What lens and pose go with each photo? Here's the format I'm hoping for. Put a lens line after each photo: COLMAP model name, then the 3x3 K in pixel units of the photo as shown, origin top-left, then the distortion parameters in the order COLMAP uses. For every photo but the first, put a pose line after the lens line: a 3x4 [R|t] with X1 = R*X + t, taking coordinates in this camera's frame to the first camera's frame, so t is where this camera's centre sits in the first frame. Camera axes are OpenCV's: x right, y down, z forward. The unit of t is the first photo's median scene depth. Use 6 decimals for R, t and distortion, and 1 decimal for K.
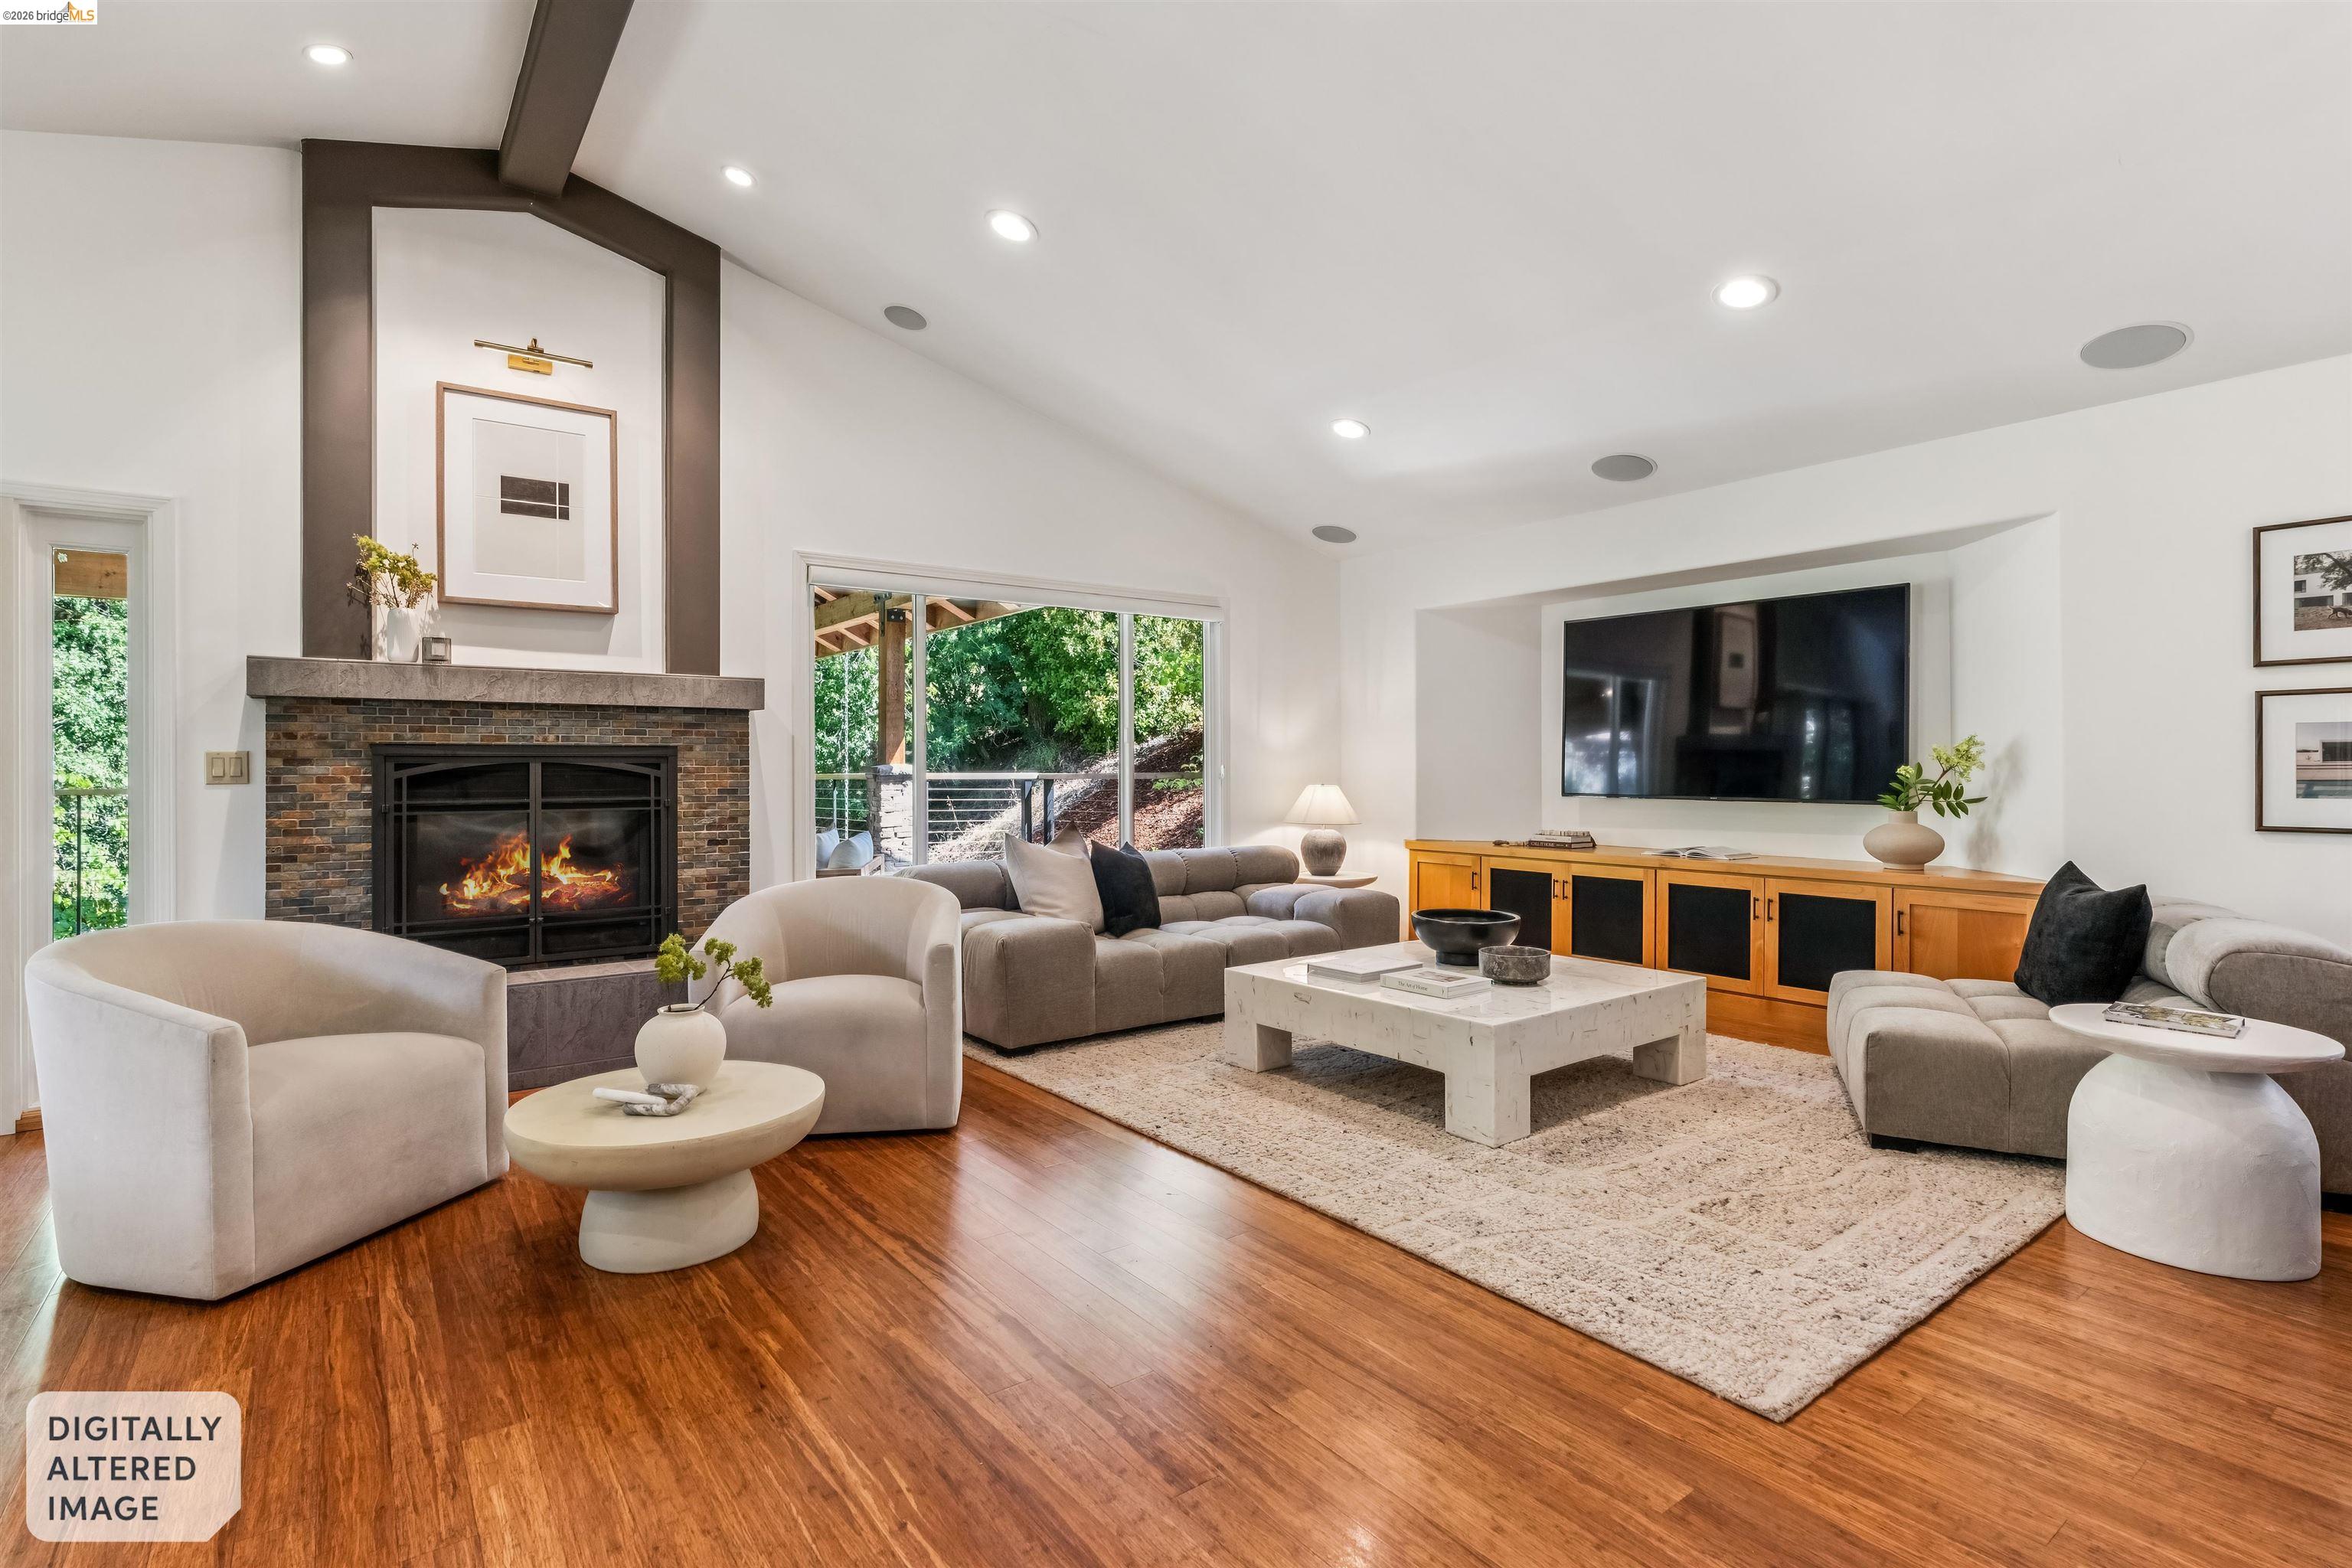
lens RADIAL K [[1114.5, 0, 1165.9], [0, 1114.5, 772.4], [0, 0, 1]] dist [-0.004542, -0.000044]
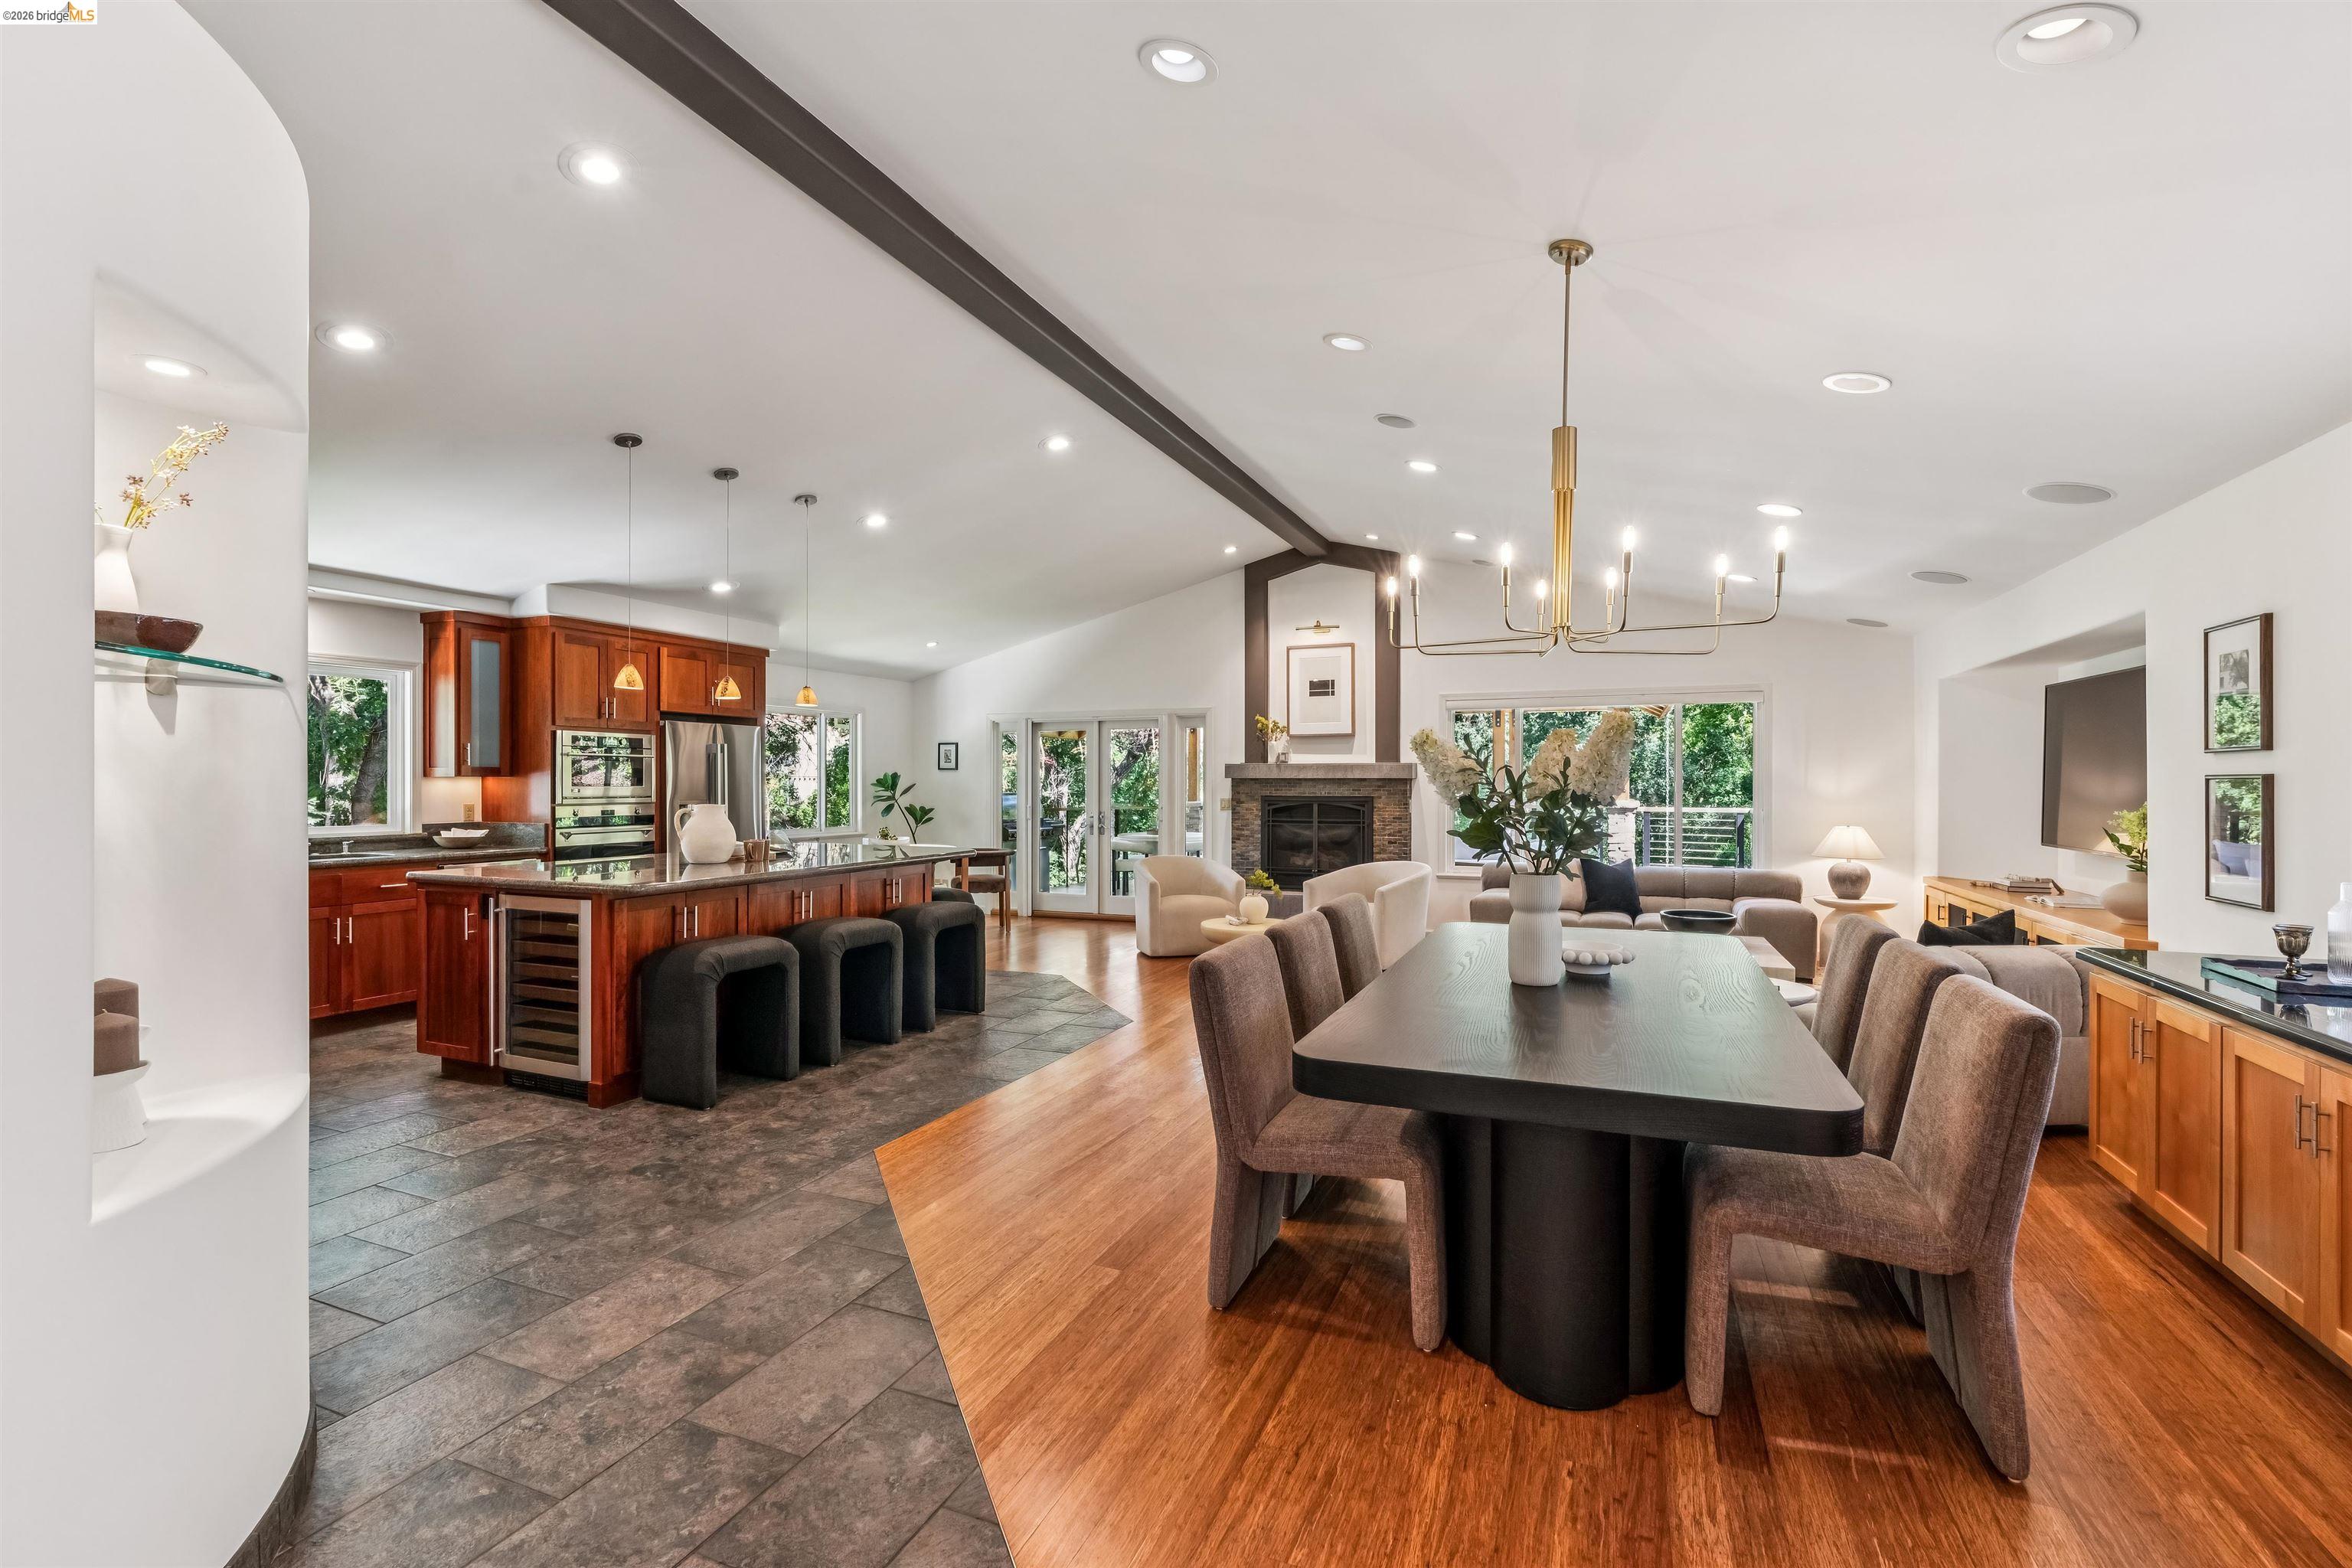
lens RADIAL K [[1060.4, 0, 1171.3], [0, 1060.4, 782.5], [0, 0, 1]] dist [-0.009637, 0.004638]
pose [[0.507160, 0.002213, -0.861849, 1.098965], [-0.005828, 0.999983, -0.000862, -0.045553], [0.861832, 0.005460, 0.507164, -0.357768]]
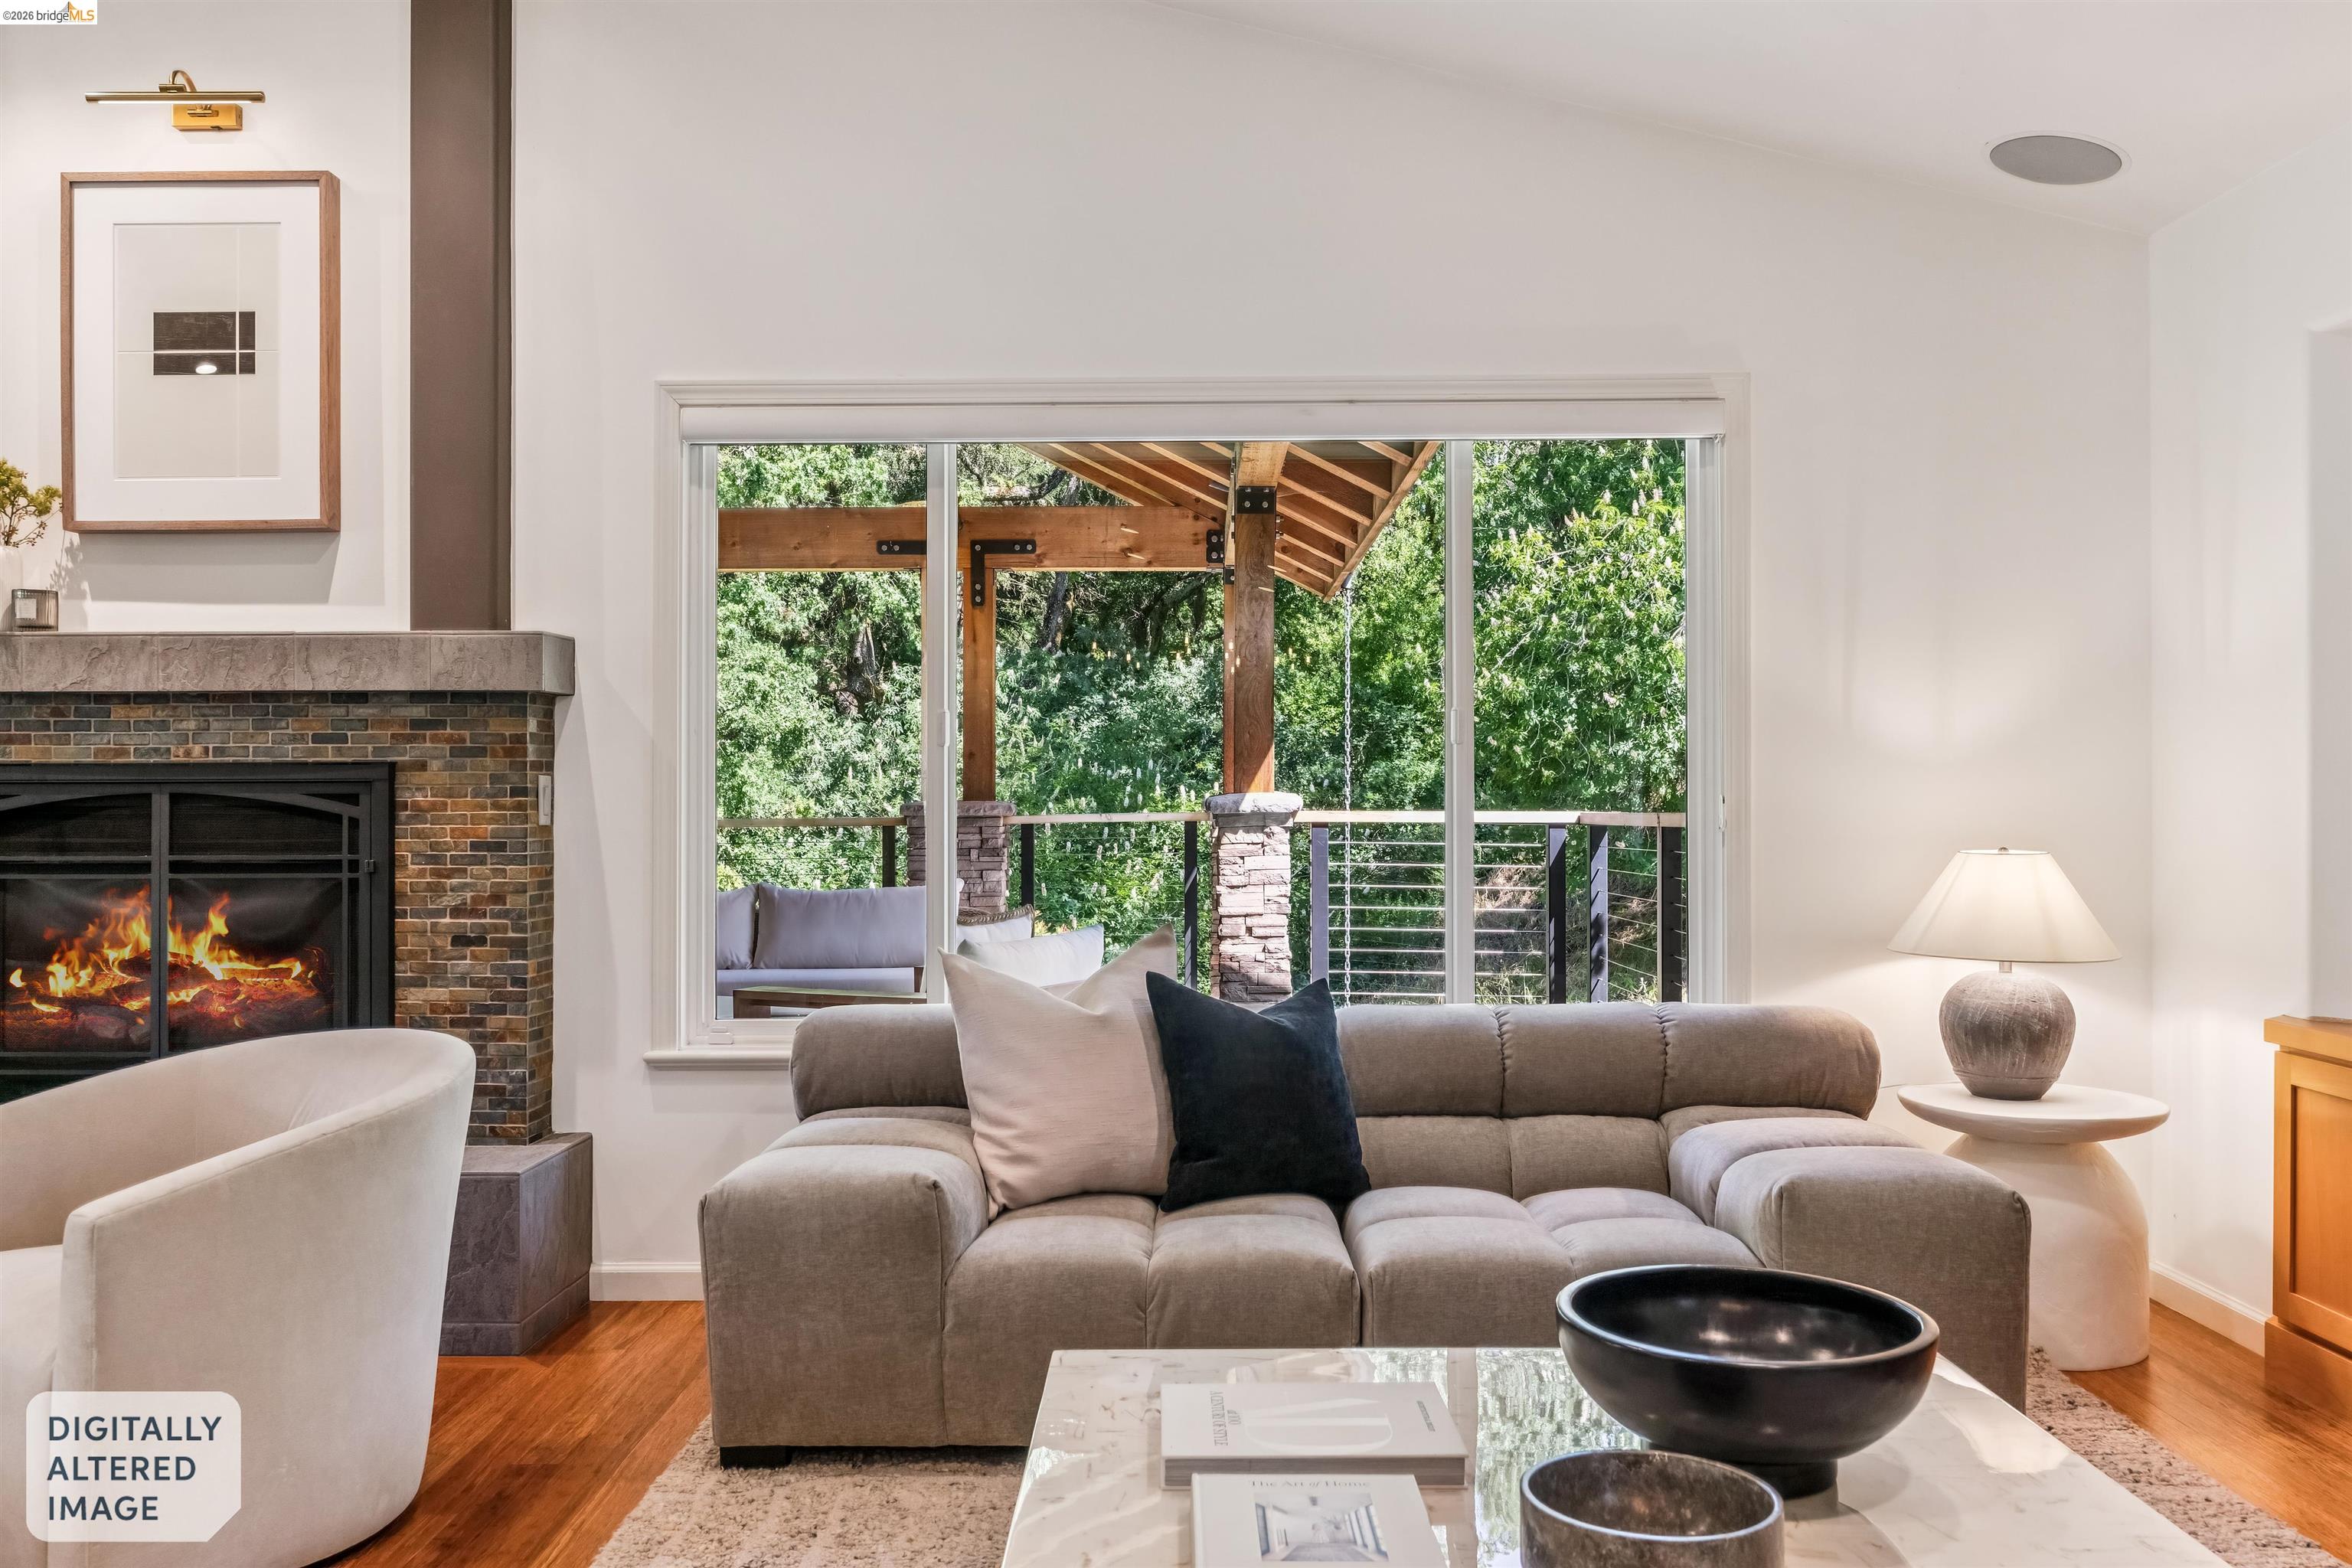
lens RADIAL K [[1900.4, 0, 1181.1], [0, 1900.4, 795.1], [0, 0, 1]] dist [0.011734, -0.007115]
pose [[0.798160, 0.000638, -0.602445, 0.427385], [-0.003017, 0.999991, -0.002939, -0.005916], [0.602438, 0.004163, 0.798155, 0.479562]]
